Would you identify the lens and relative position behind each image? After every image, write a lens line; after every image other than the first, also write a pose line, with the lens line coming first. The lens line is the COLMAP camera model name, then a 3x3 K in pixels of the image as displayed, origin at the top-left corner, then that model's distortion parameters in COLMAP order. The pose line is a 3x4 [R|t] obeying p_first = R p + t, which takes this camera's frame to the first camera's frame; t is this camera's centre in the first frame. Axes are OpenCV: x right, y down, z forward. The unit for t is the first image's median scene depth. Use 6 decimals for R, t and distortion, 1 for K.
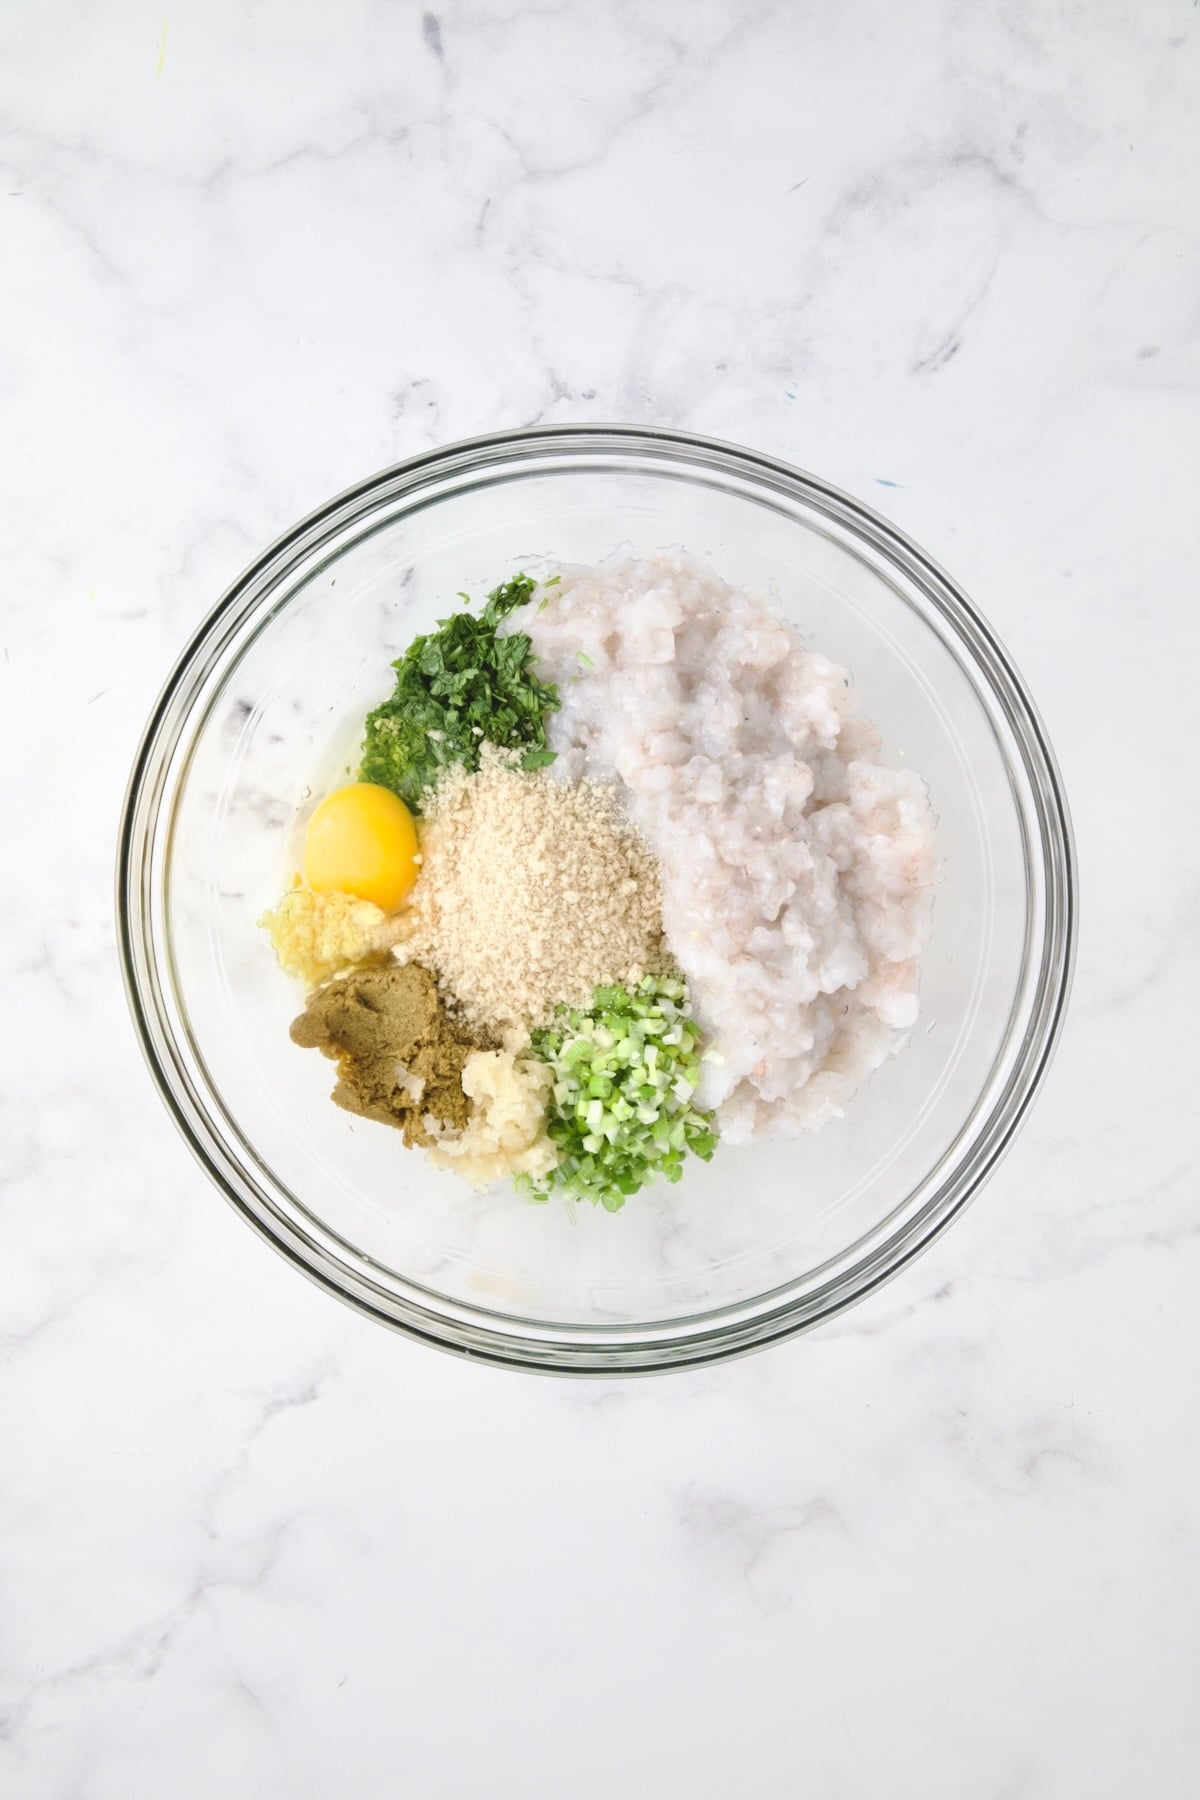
lens RADIAL K [[8435.8, 0, 681.4], [0, 8435.8, 865.9], [0, 0, 1]] dist [-1.125960, -11.123673]
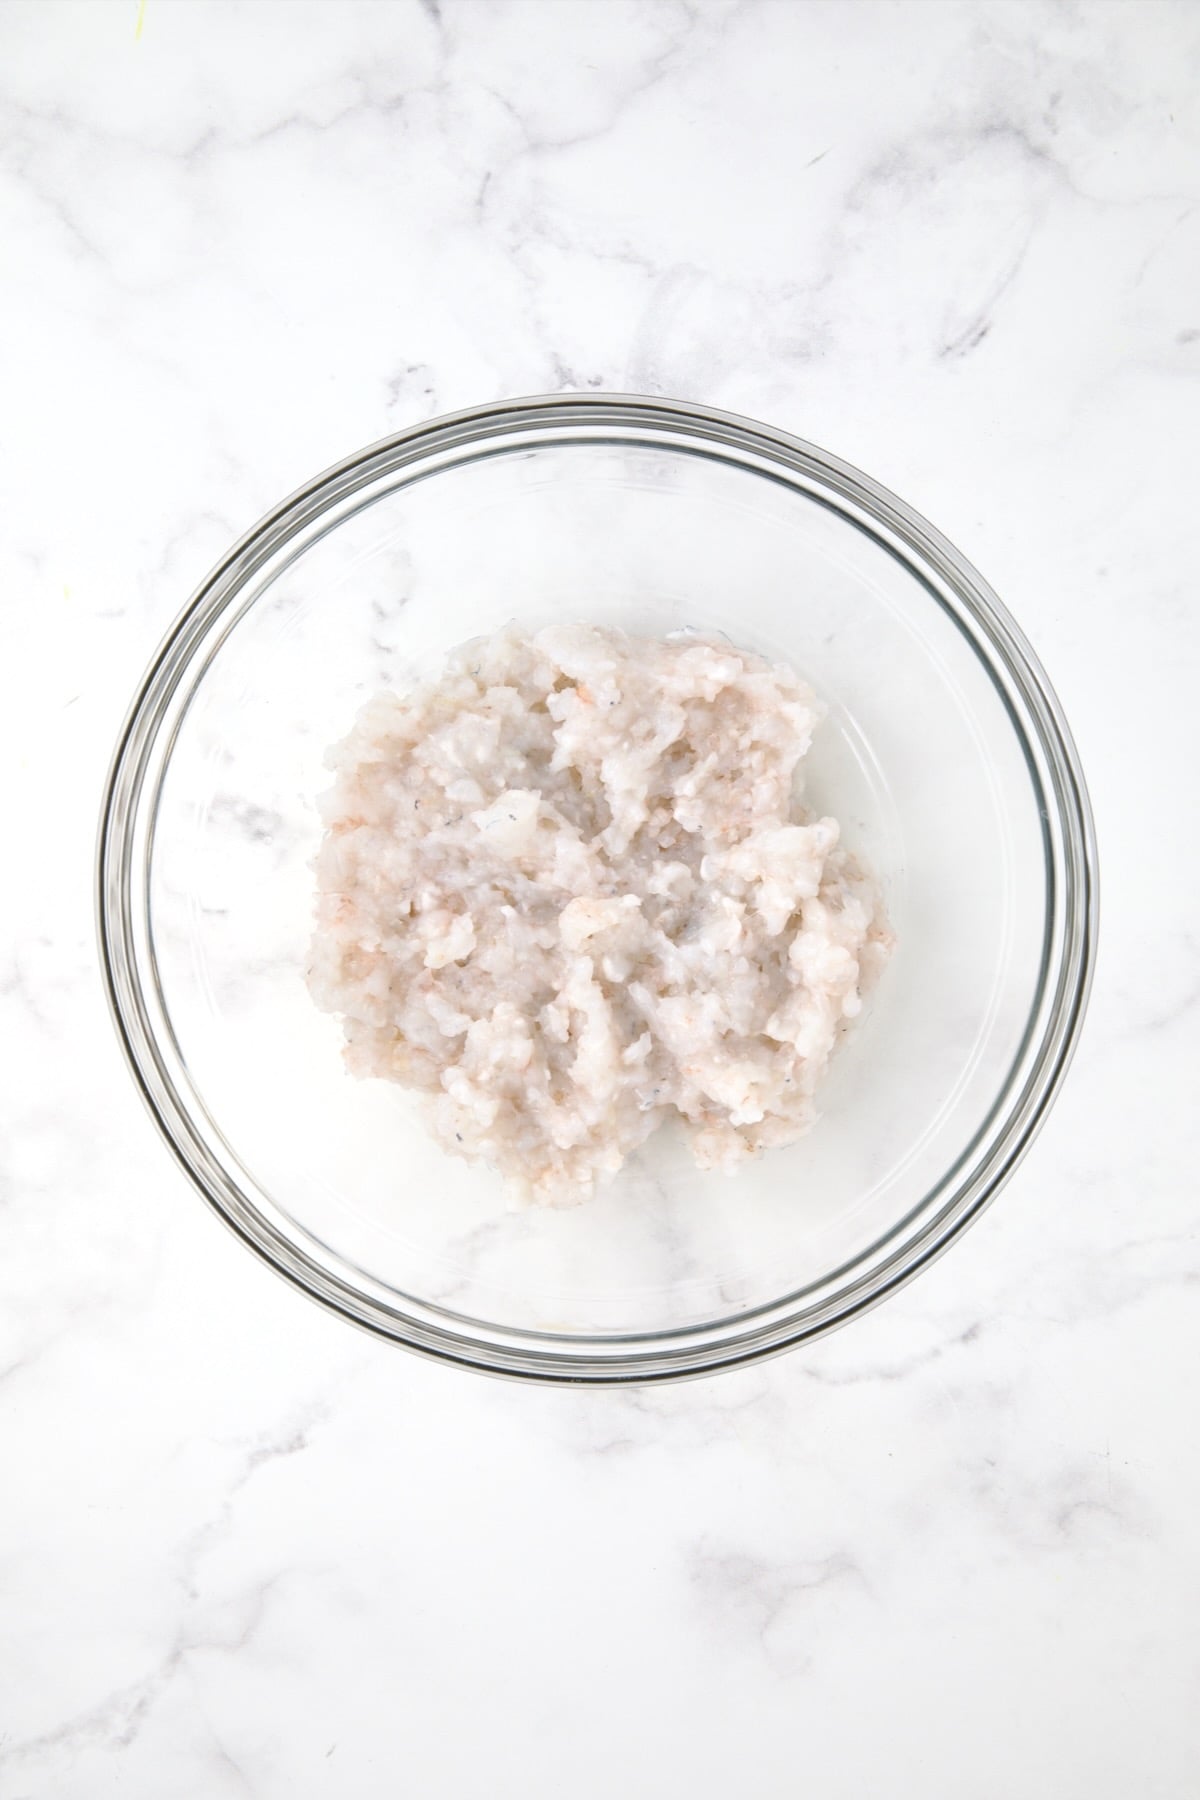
lens RADIAL K [[8293.6, 0, 605.4], [0, 8293.6, 962.5], [0, 0, 1]] dist [-1.032101, -13.835759]
pose [[0.999966, 0.000886, -0.008206, -0.002257], [-0.000821, 0.999968, 0.007924, 0.001839], [0.008213, -0.007917, 0.999935, 0.075947]]
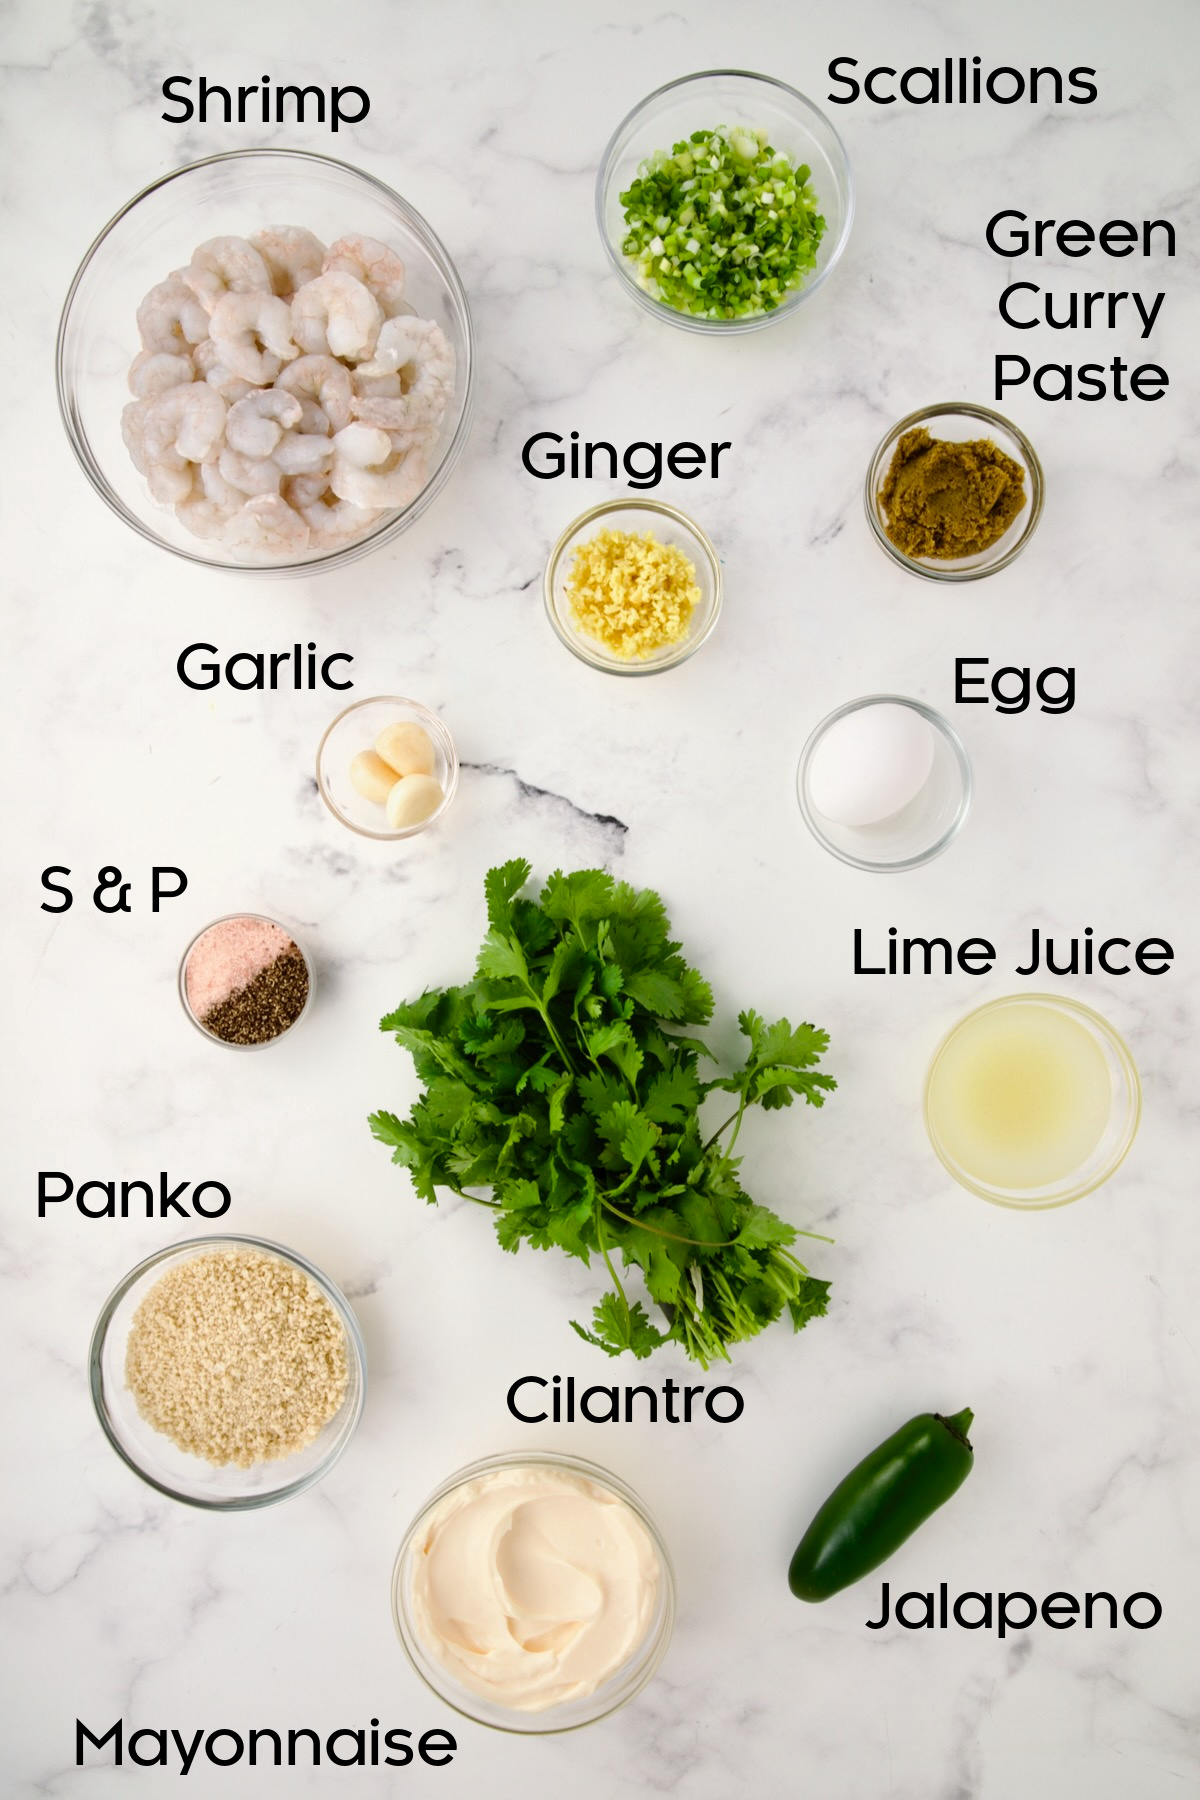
lens RADIAL K [[8435.8, 0, 681.4], [0, 8435.8, 865.9], [0, 0, 1]] dist [-1.125960, -11.123673]
pose [[0.999997, 0.000552, 0.002574, 0.003045], [-0.000542, 0.999992, -0.003936, -0.000777], [-0.002576, 0.003935, 0.999989, -0.382095]]
